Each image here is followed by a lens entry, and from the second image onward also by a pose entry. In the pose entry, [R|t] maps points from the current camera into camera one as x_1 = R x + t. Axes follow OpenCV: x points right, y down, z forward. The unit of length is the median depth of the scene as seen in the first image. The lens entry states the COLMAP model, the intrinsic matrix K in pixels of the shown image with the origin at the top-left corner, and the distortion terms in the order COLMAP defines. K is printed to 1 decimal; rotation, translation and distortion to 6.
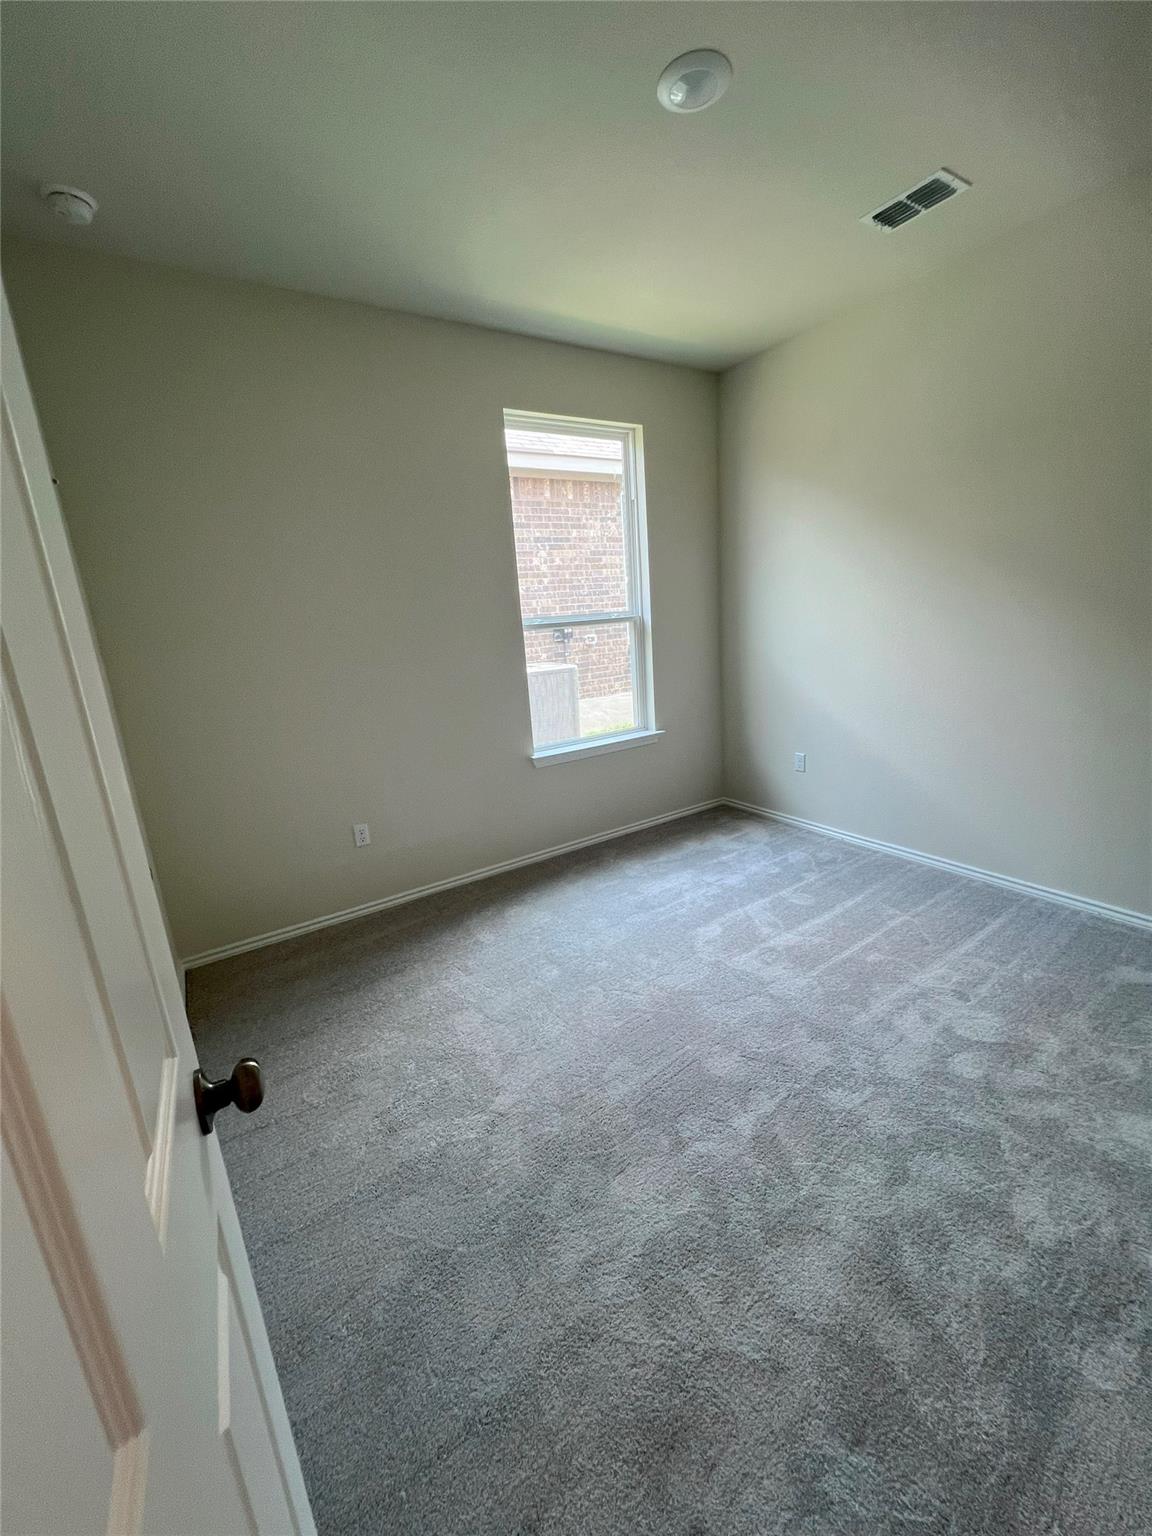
lens RADIAL K [[609.4, 0, 568.4], [0, 609.4, 769.3], [0, 0, 1]] dist [-0.005405, 0.001691]
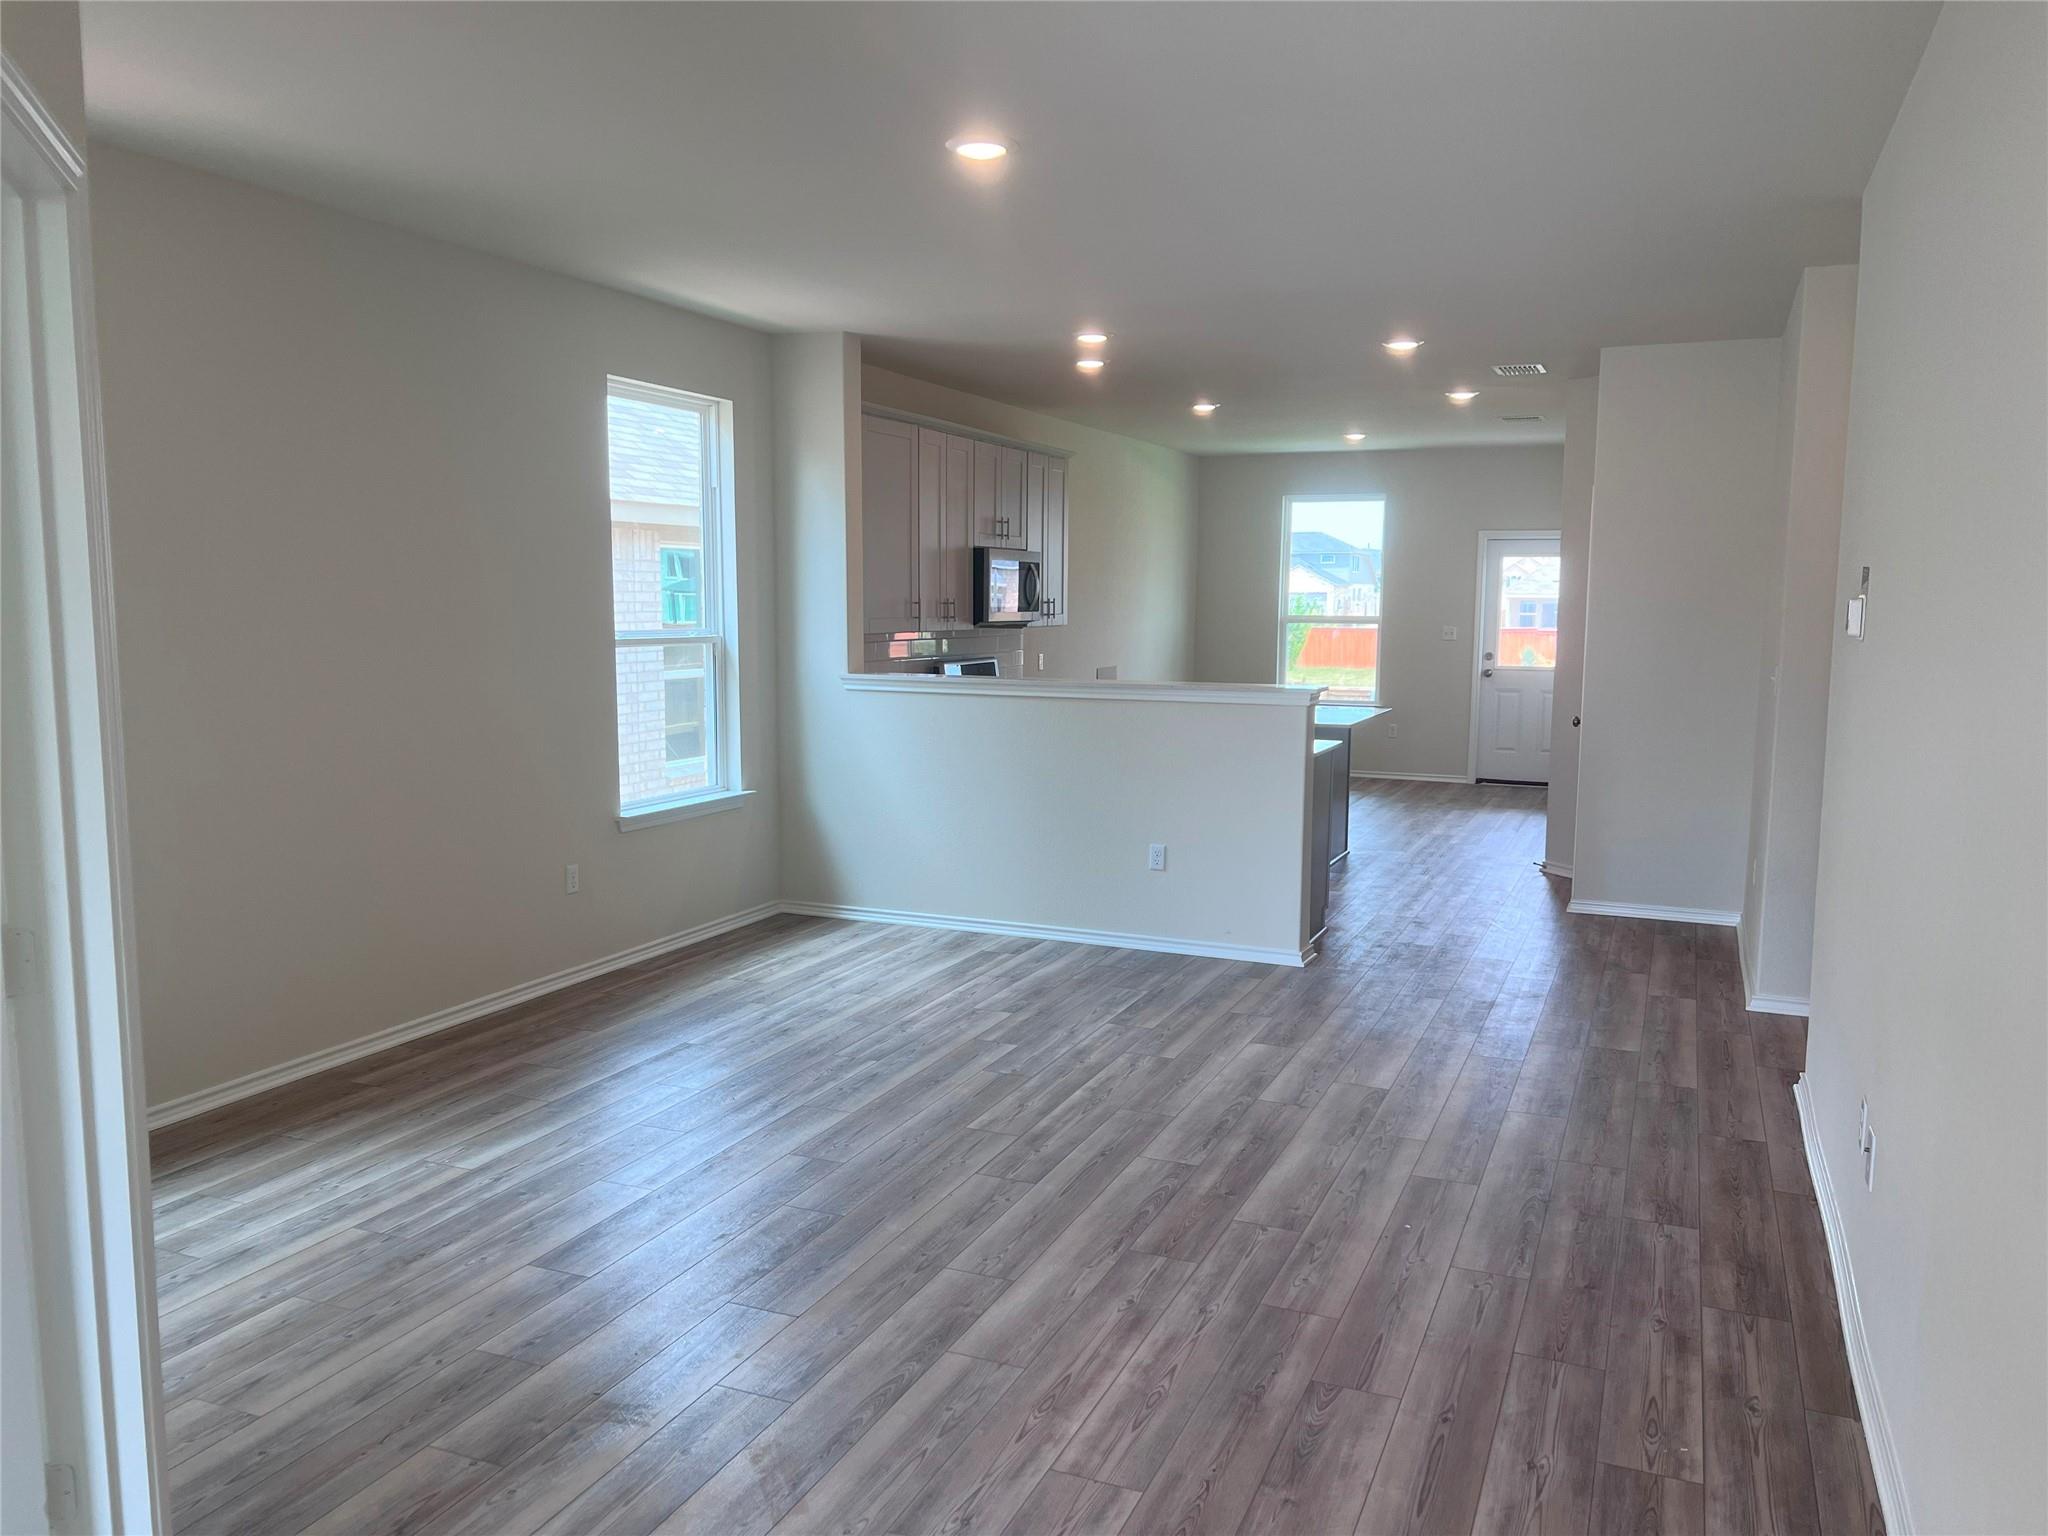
lens RADIAL K [[1533.3, 0, 1013.1], [0, 1533.3, 773.6], [0, 0, 1]] dist [0.033481, -0.034023]
pose [[0.808341, 0.020846, 0.588346, -0.732047], [0.062405, 0.990708, -0.120841, 0.173375], [-0.585398, 0.134396, 0.799529, -0.729385]]
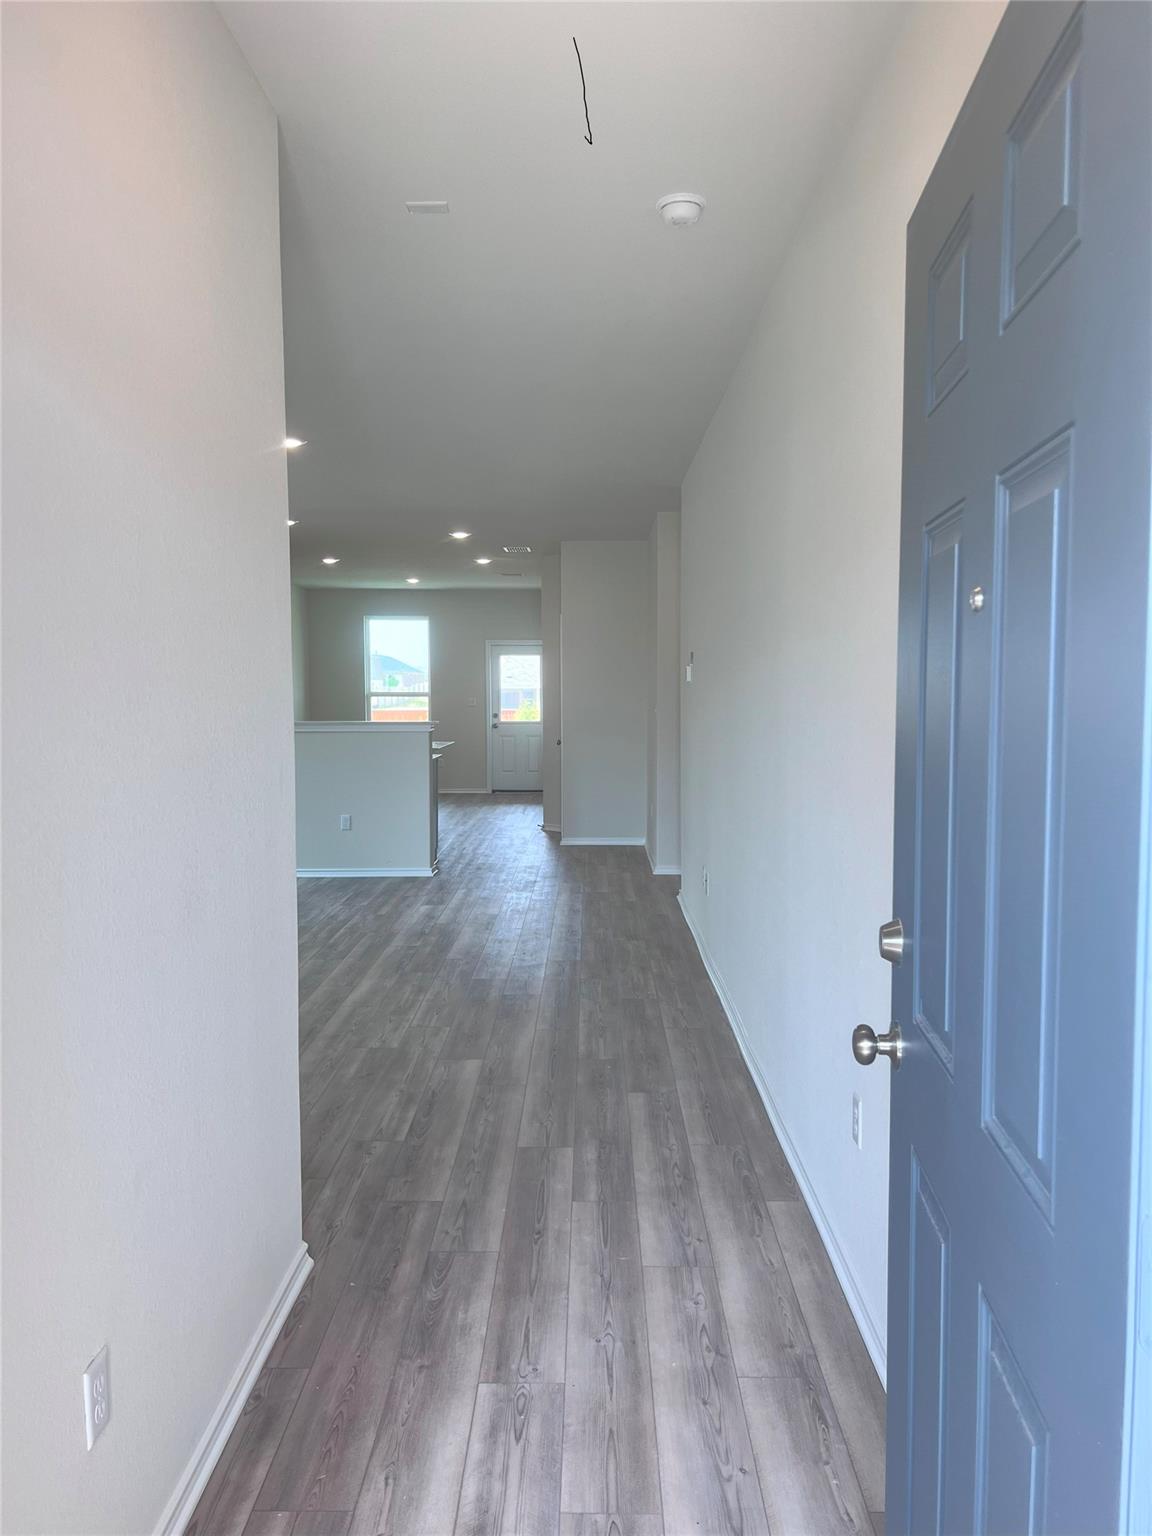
lens RADIAL K [[1150.0, 0, 580.7], [0, 1150.0, 768.1], [0, 0, 1]] dist [0.033481, -0.034023]
pose [[0.515756, 0.023883, 0.856402, -1.325408], [0.159219, 0.979525, -0.123204, 0.328685], [-0.841810, 0.199899, 0.501394, -0.989594]]
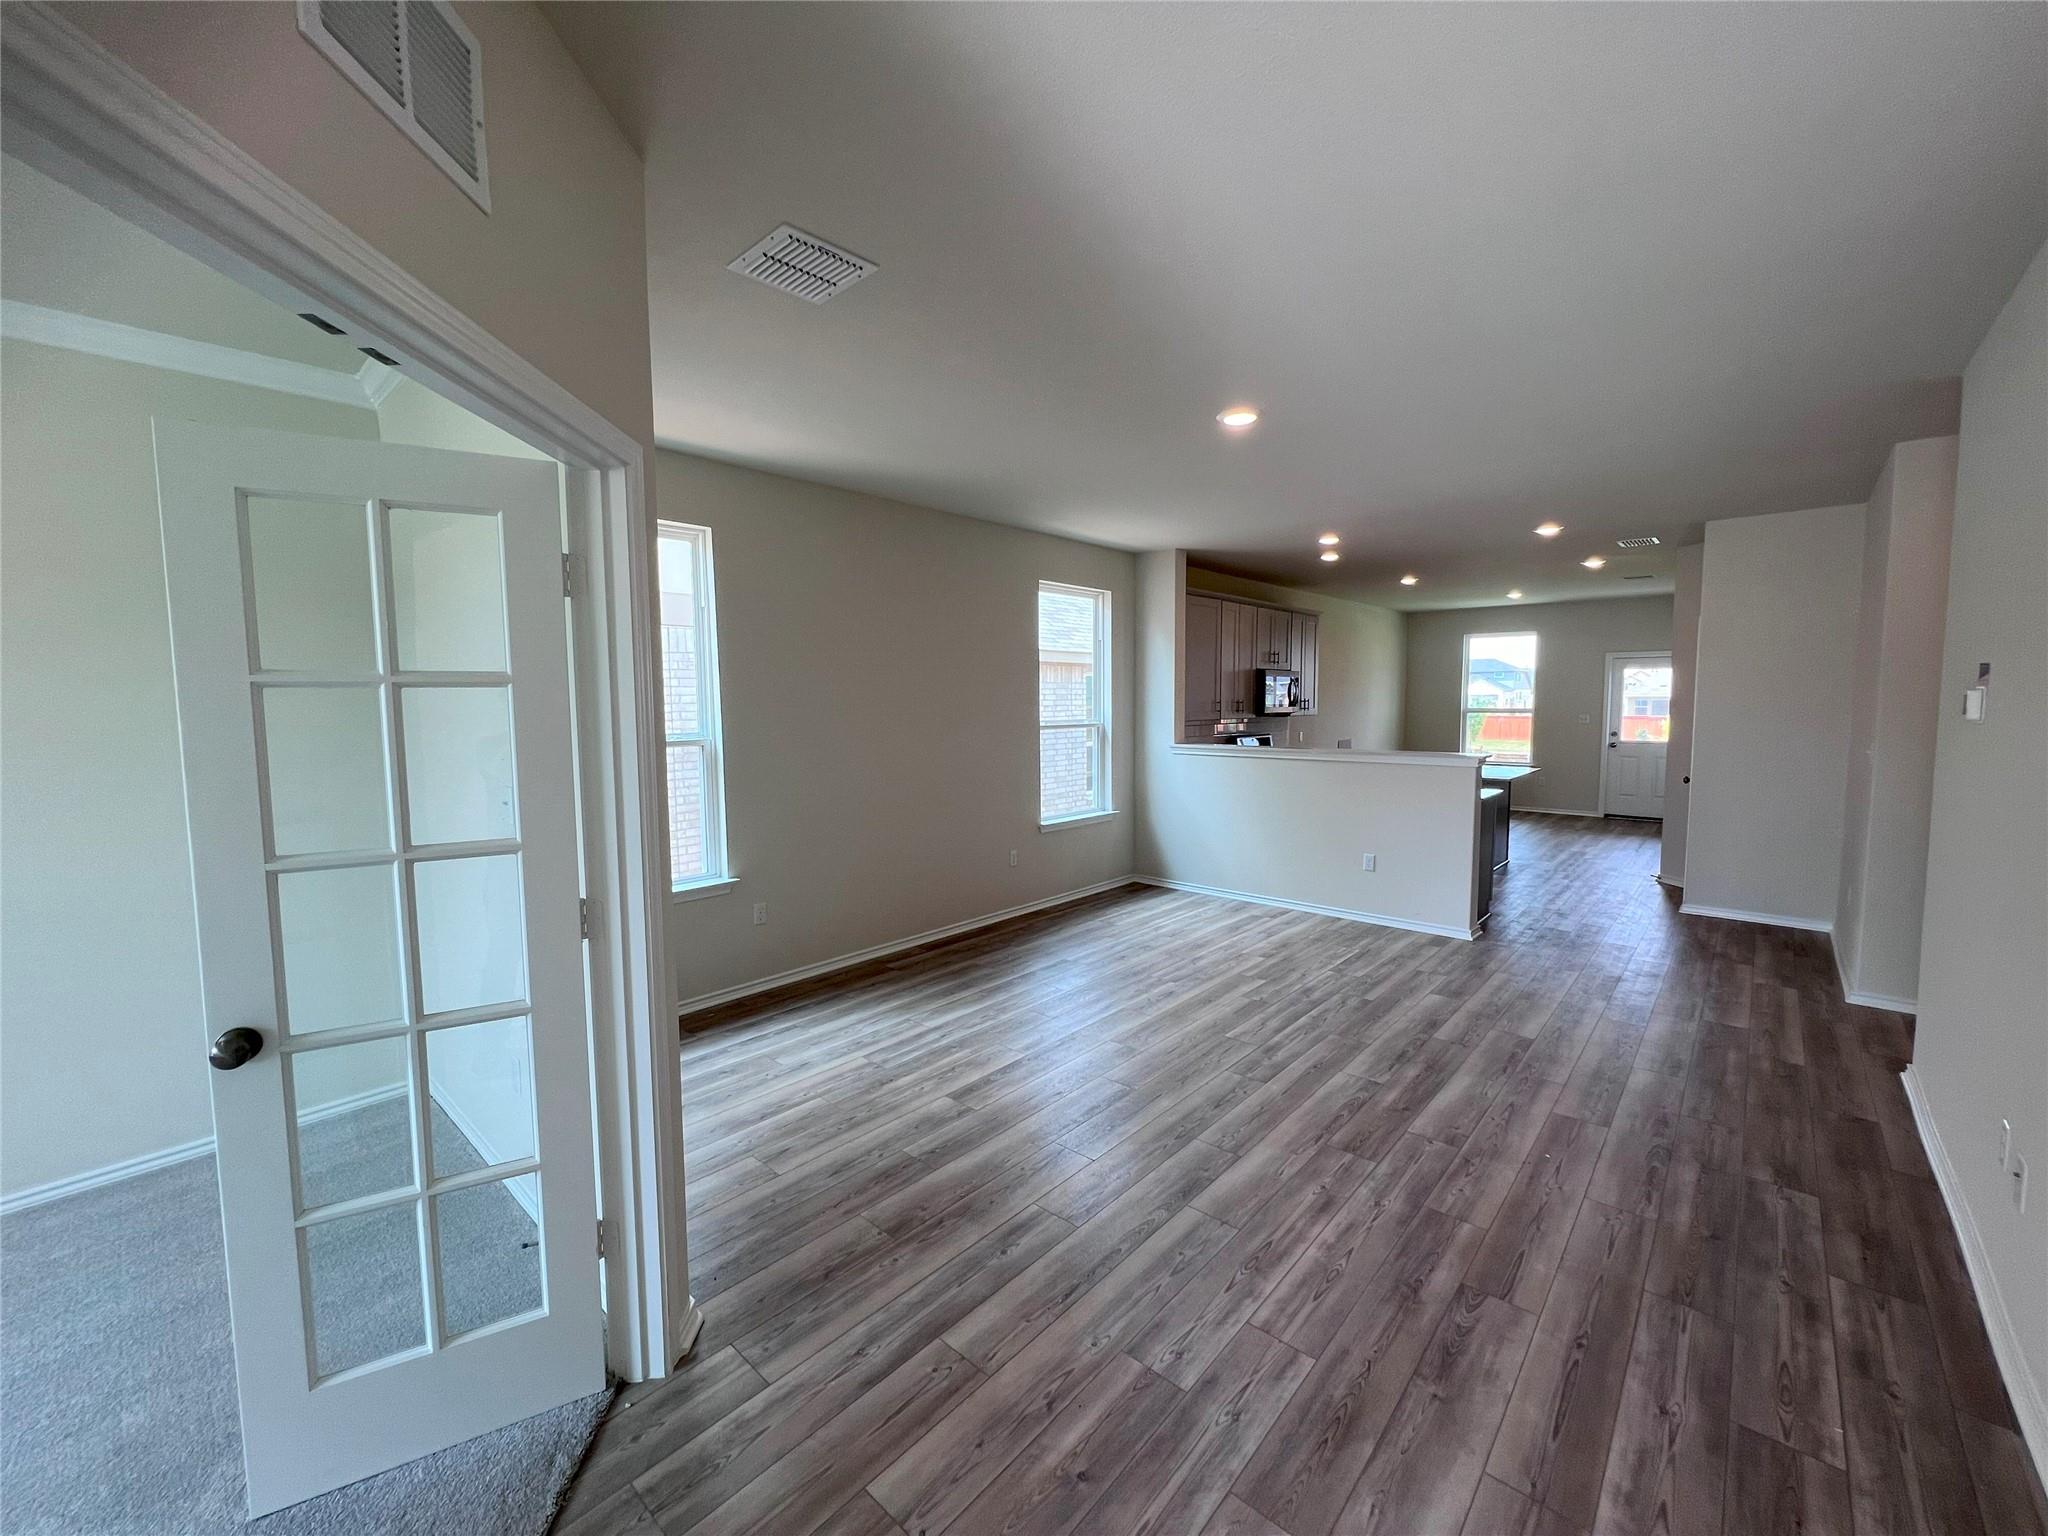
lens RADIAL K [[812.5, 0, 1020.0], [0, 812.5, 766.1], [0, 0, 1]] dist [-0.005405, 0.001691]
pose [[0.954818, 0.053137, 0.292404, -0.590514], [-0.004038, 0.986115, -0.166014, 0.139208], [-0.297165, 0.157332, 0.941775, -0.619475]]
